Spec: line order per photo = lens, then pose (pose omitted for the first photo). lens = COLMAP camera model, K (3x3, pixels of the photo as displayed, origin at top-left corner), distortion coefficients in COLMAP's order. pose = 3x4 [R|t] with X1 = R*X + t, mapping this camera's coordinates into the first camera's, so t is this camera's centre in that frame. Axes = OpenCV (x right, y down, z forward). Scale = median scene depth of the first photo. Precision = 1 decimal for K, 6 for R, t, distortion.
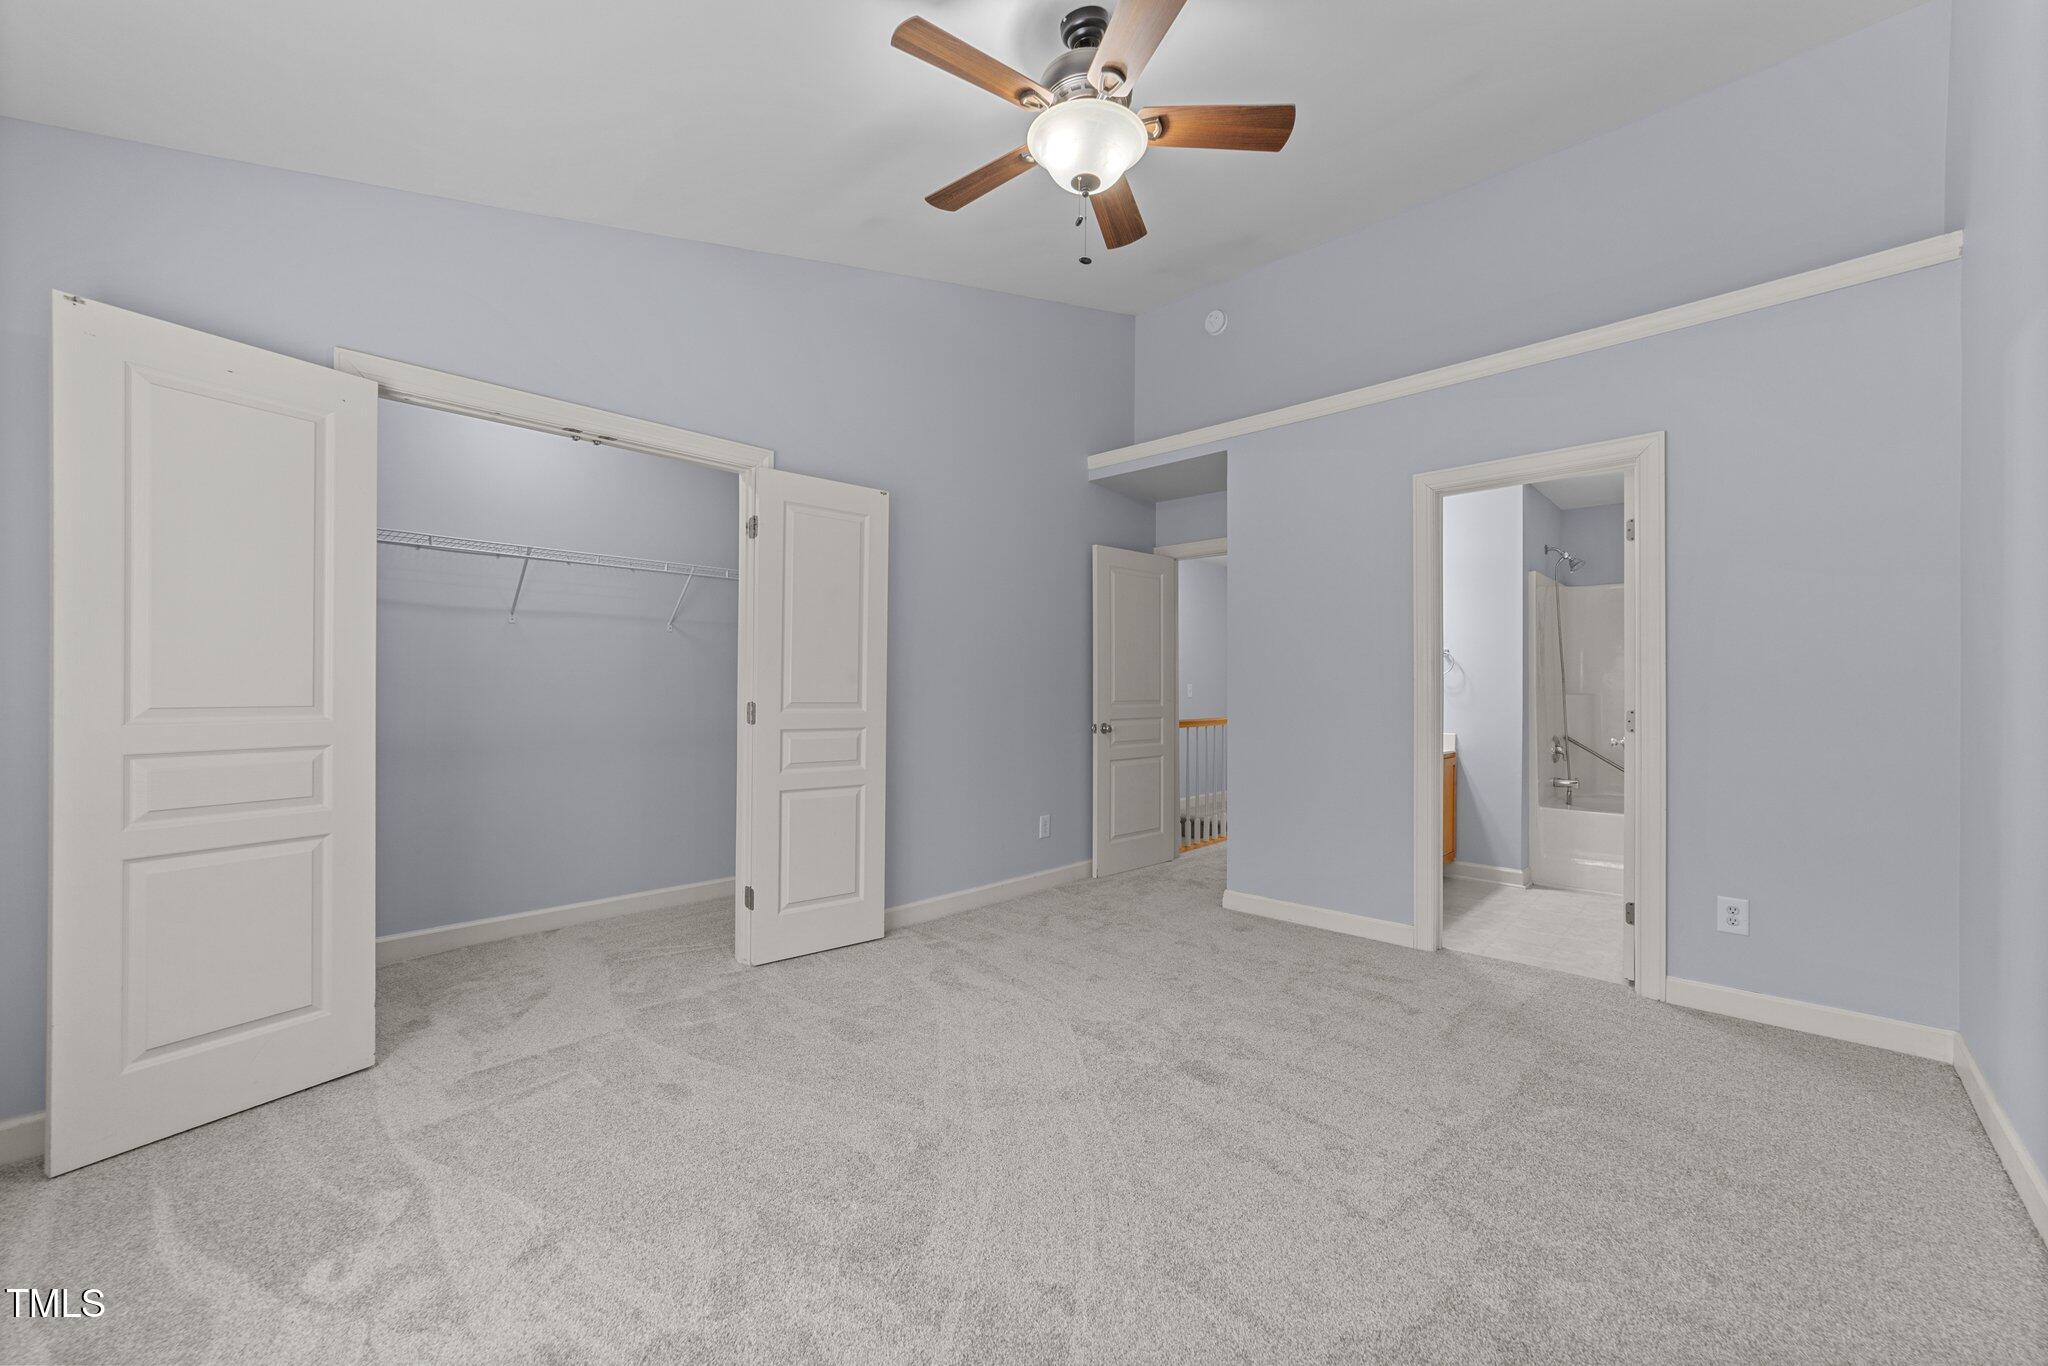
lens RADIAL K [[784.3, 0, 1024.0], [0, 784.3, 683.0], [0, 0, 1]] dist [0.000241, 0.000011]
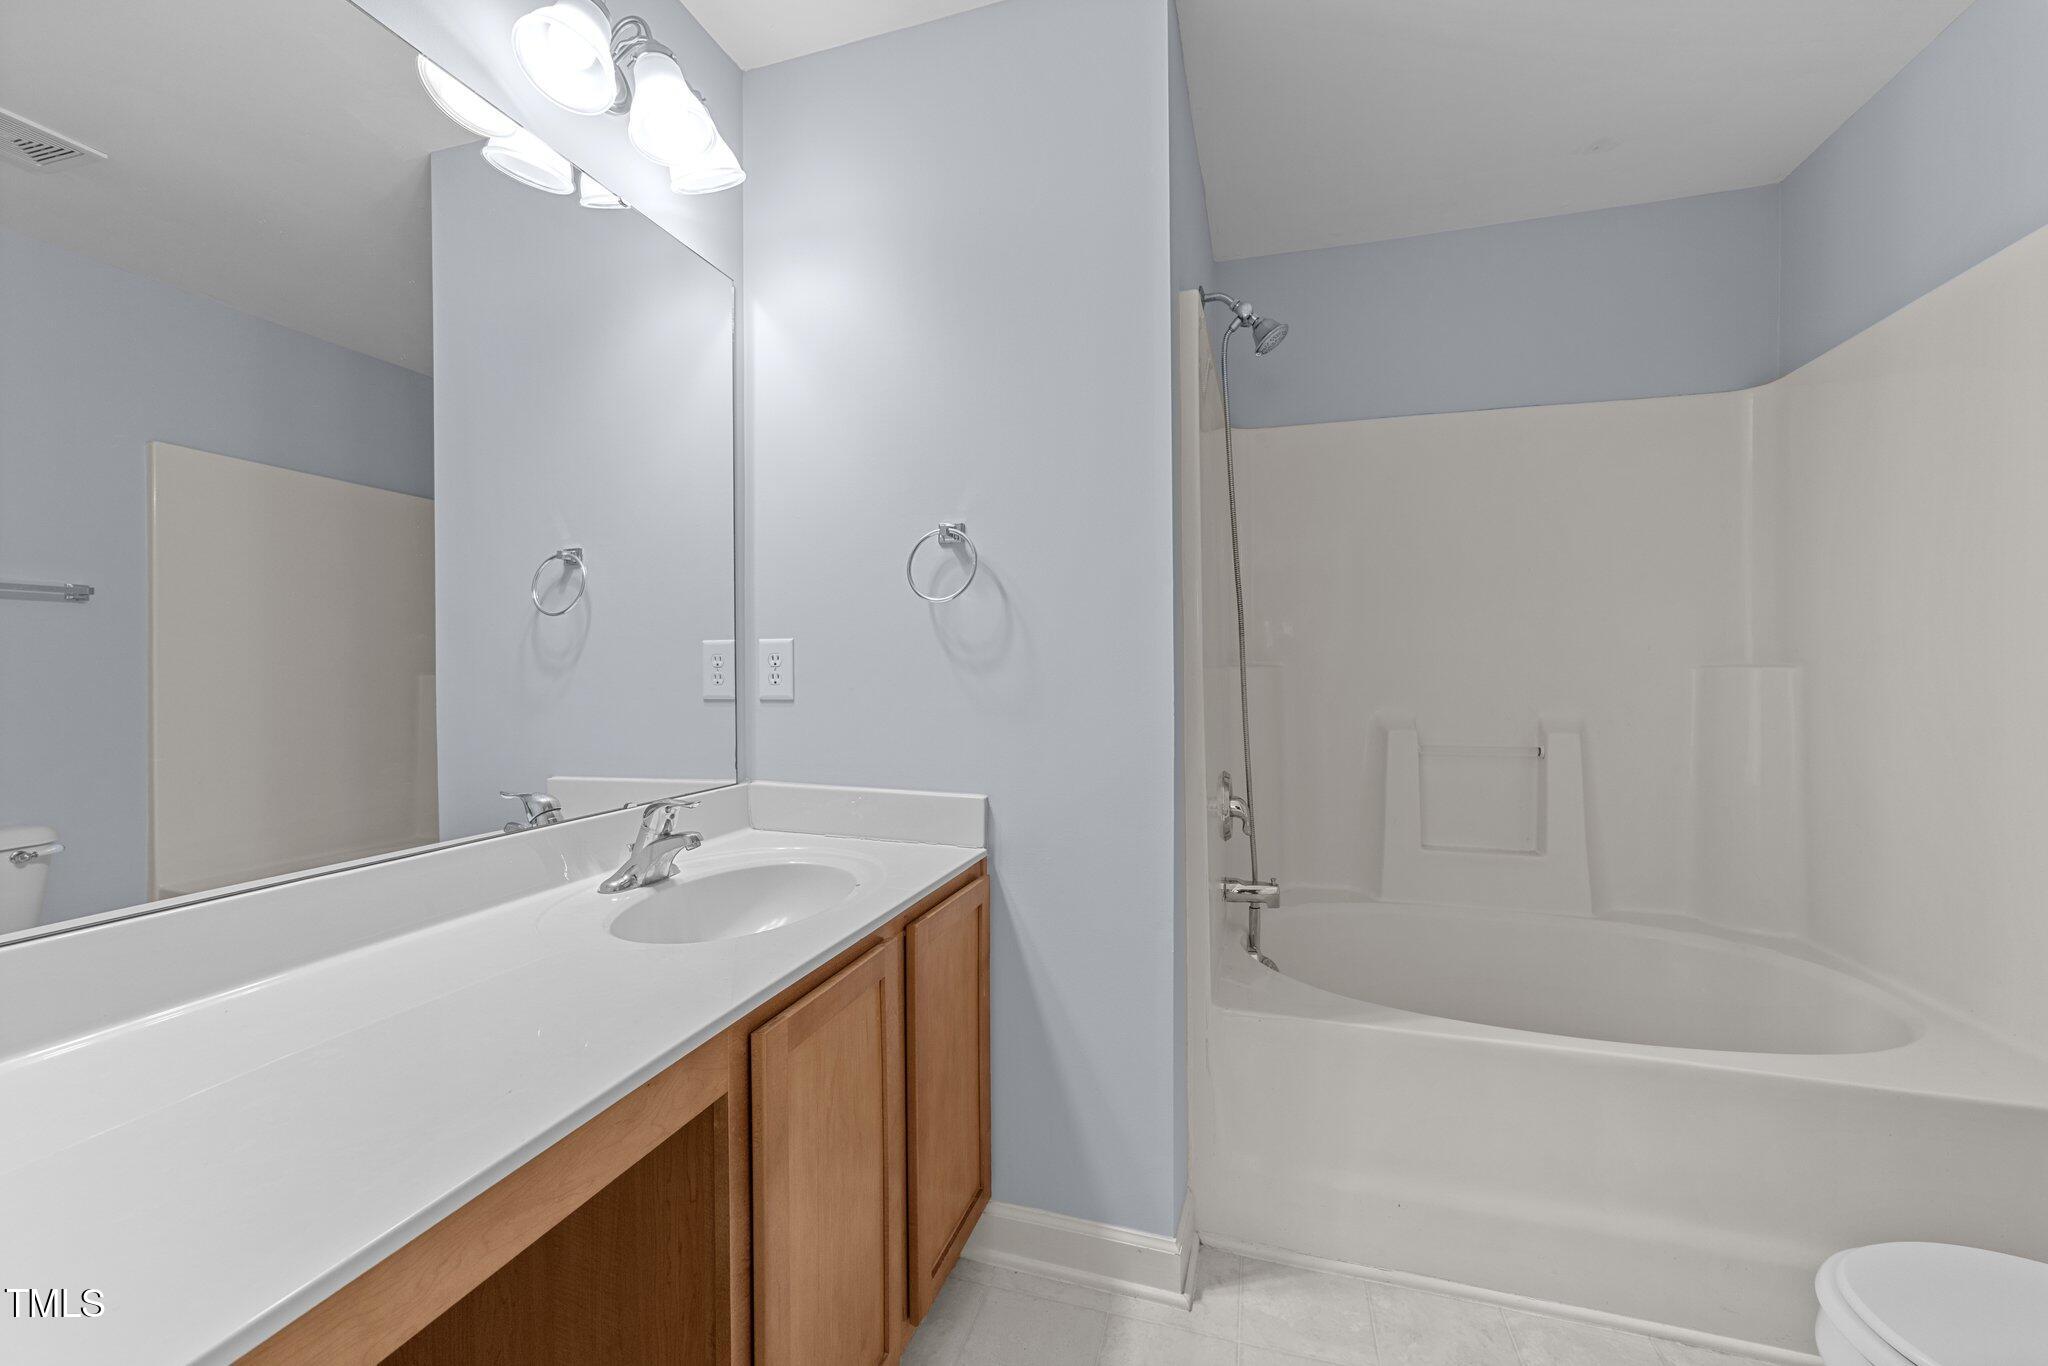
lens RADIAL K [[807.9, 0, 1024.0], [0, 807.9, 683.0], [0, 0, 1]] dist [0.000053, 0.000000]
pose [[0.892699, -0.013306, 0.450457, 0.434128], [0.007356, 0.999861, 0.014956, 0.016304], [-0.450593, -0.010038, 0.892673, 0.732675]]
